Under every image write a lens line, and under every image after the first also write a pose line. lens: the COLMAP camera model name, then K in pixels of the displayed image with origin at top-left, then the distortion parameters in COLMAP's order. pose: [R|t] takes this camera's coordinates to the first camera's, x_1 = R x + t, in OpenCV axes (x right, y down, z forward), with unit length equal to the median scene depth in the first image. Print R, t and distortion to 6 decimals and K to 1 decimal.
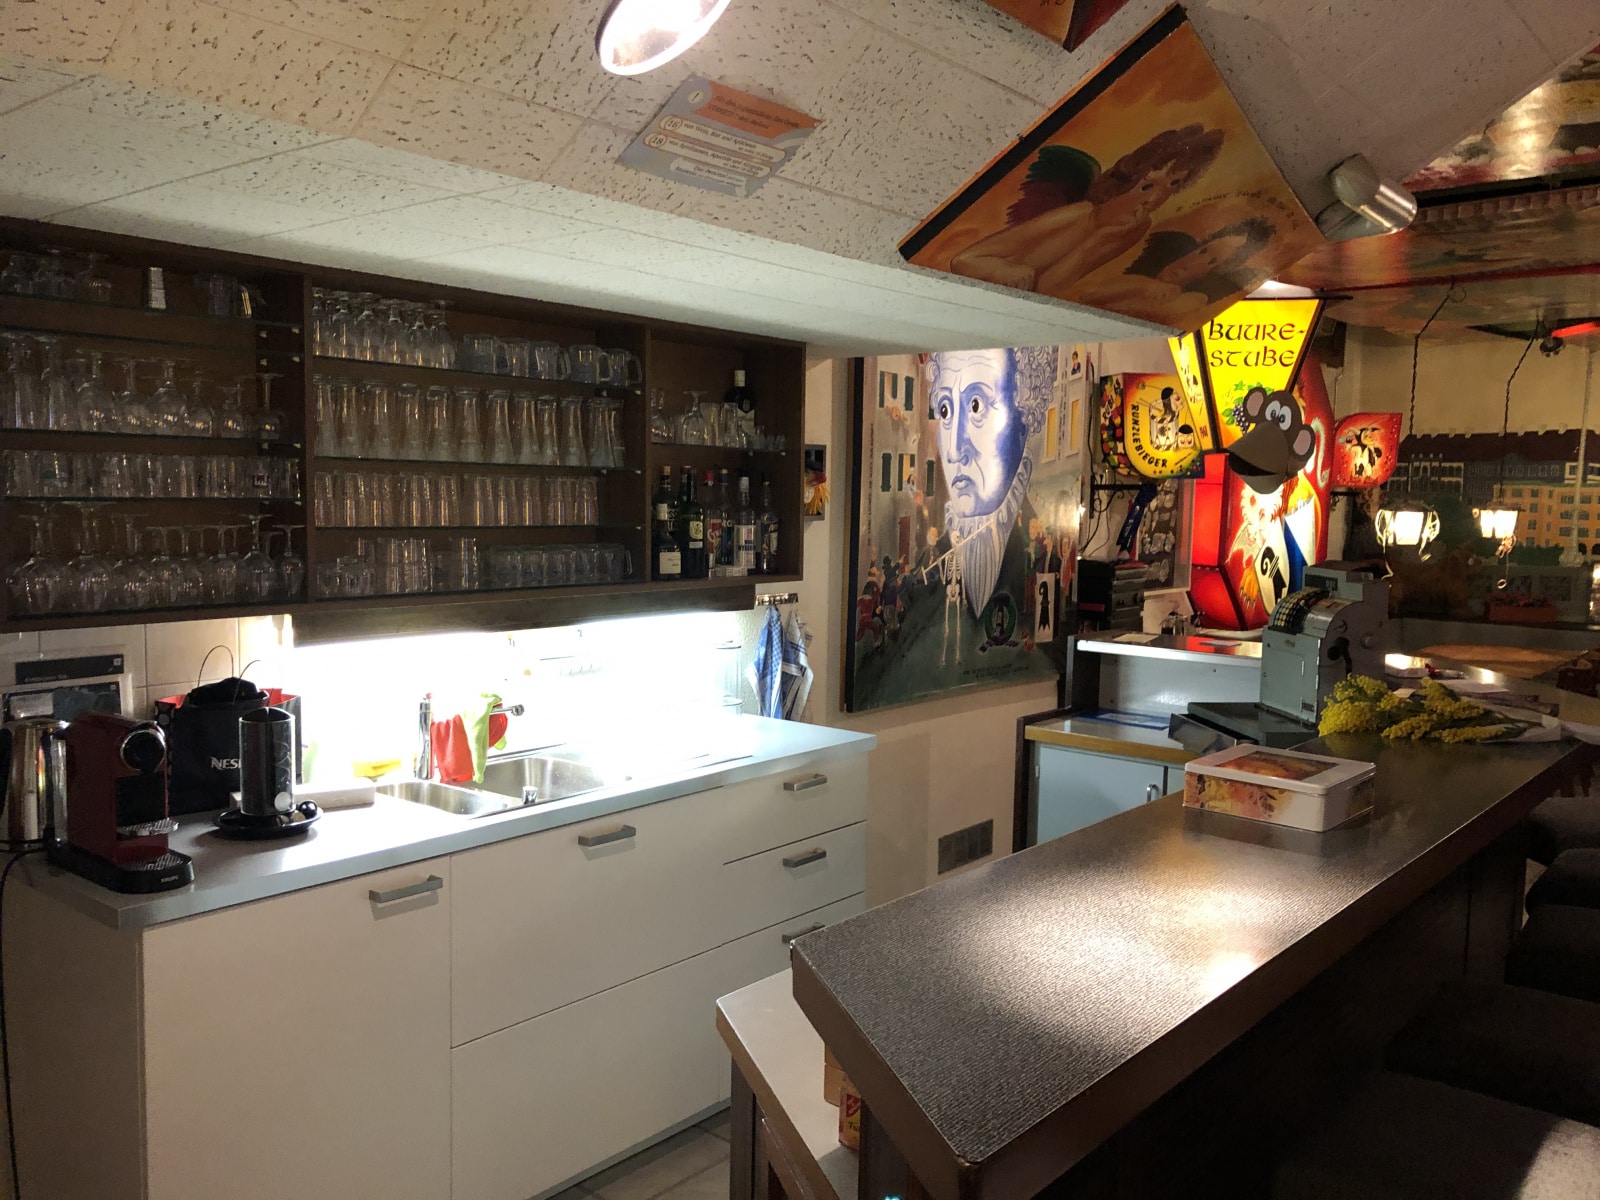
lens RADIAL K [[1329.5, 0, 743.6], [0, 1329.5, 607.9], [0, 0, 1]] dist [0.022497, -0.016318]
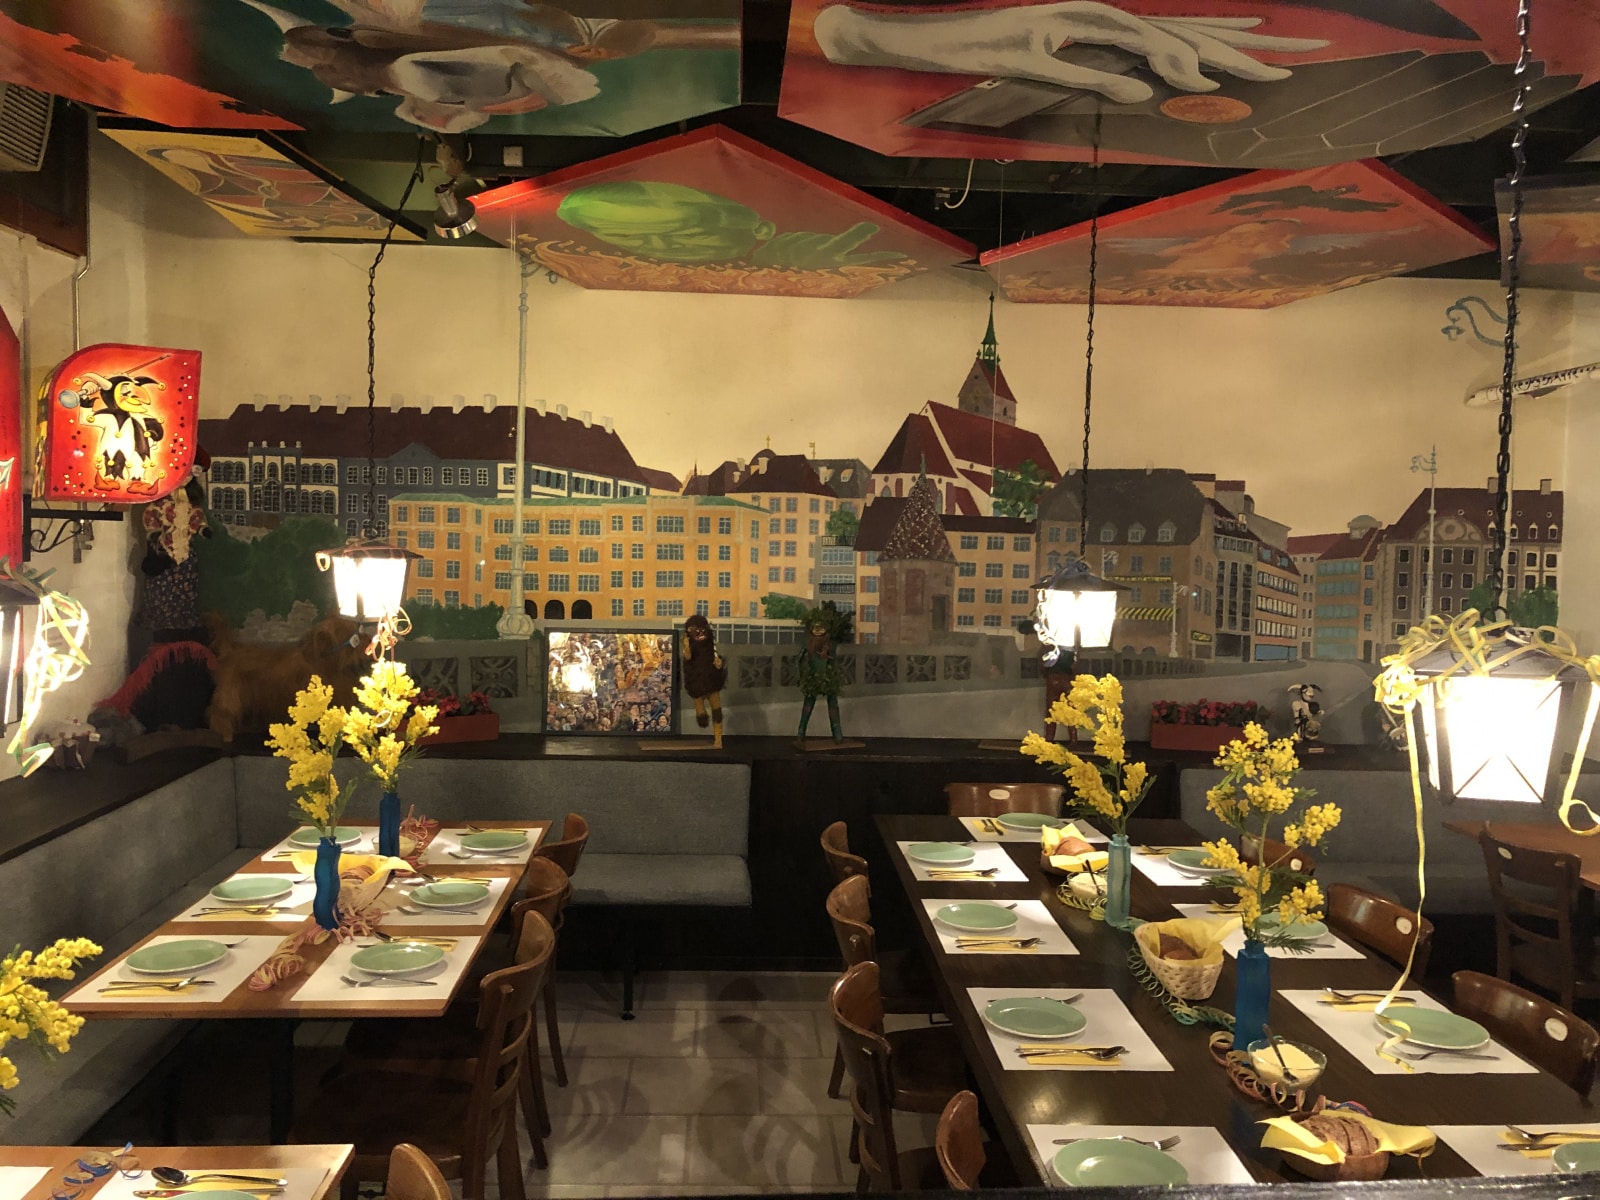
lens RADIAL K [[1329.5, 0, 808.2], [0, 1329.5, 594.2], [0, 0, 1]] dist [0.022497, -0.016318]
pose [[0.717964, -0.040736, 0.694887, 0.307709], [0.053777, 0.998549, 0.002975, -0.045967], [-0.693999, 0.035233, 0.719113, 0.493249]]
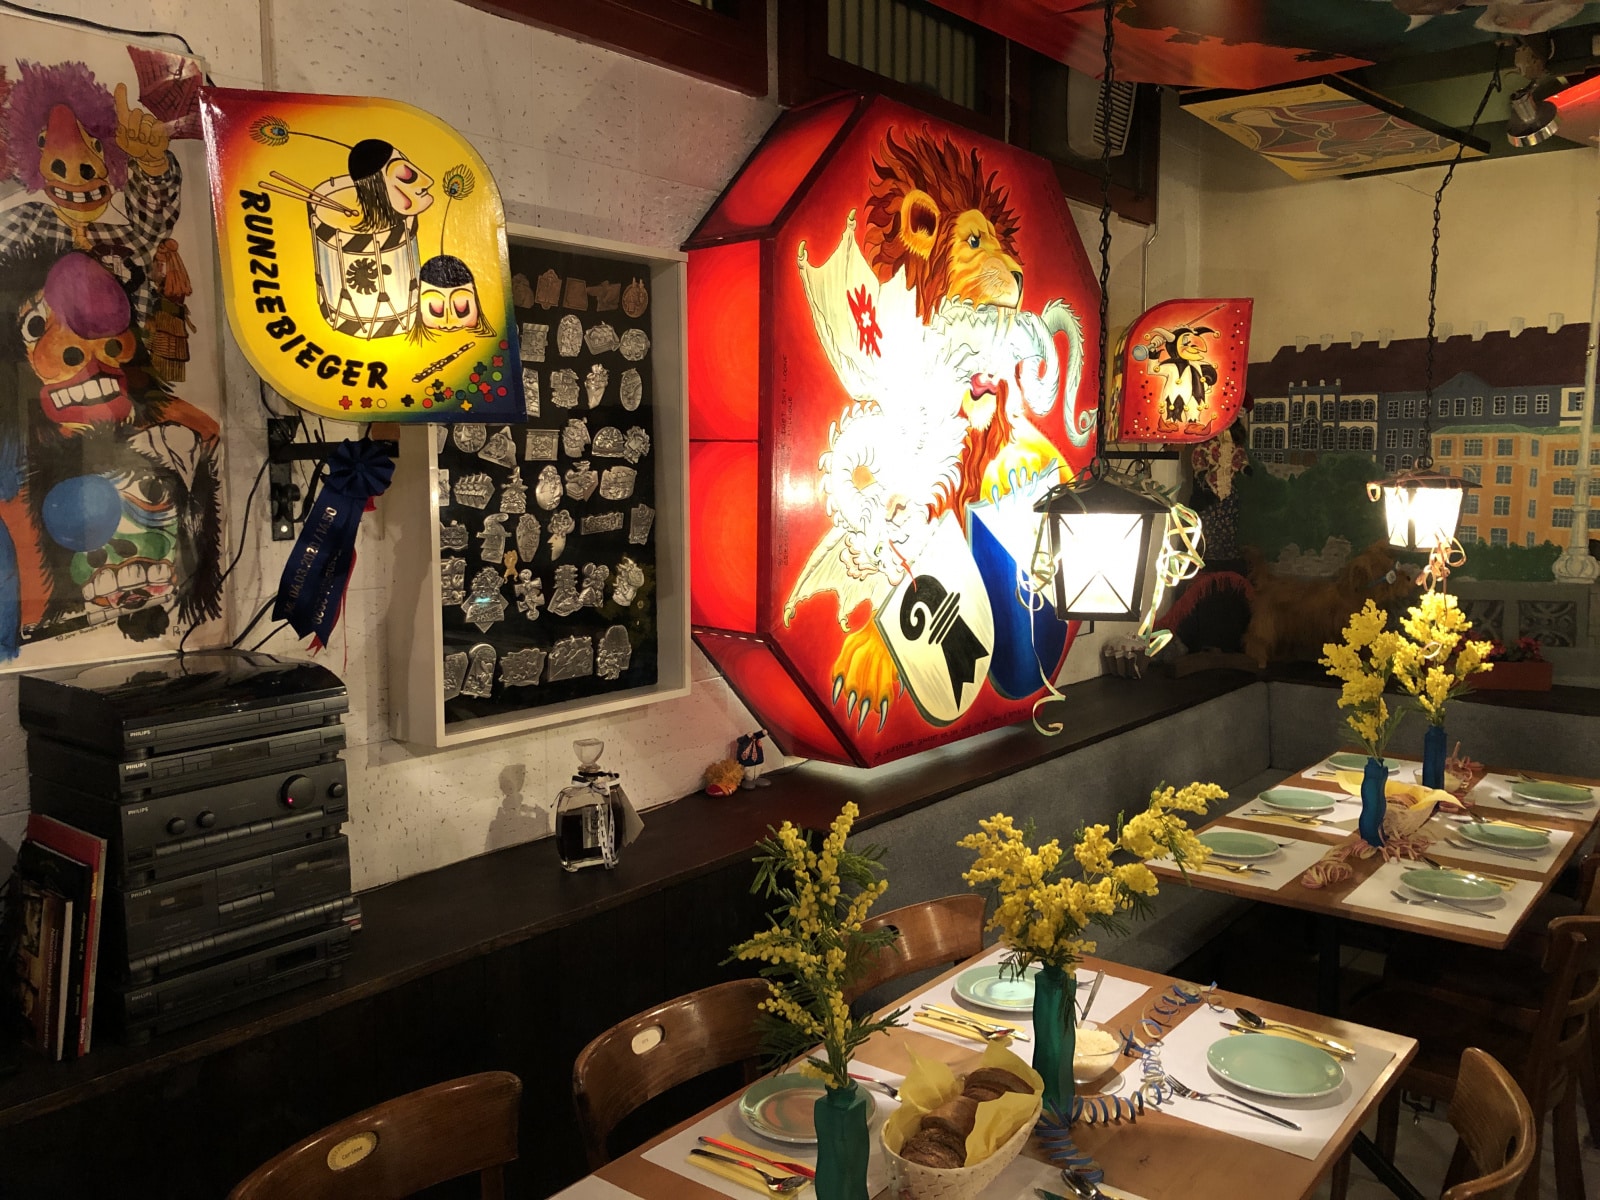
lens RADIAL K [[1329.5, 0, 772.5], [0, 1329.5, 580.8], [0, 0, 1]] dist [0.022497, -0.016318]
pose [[0.999452, -0.022352, 0.024412, 0.288908], [0.022290, 0.999748, 0.002786, -0.040759], [-0.024468, -0.002241, 0.999698, 0.480247]]
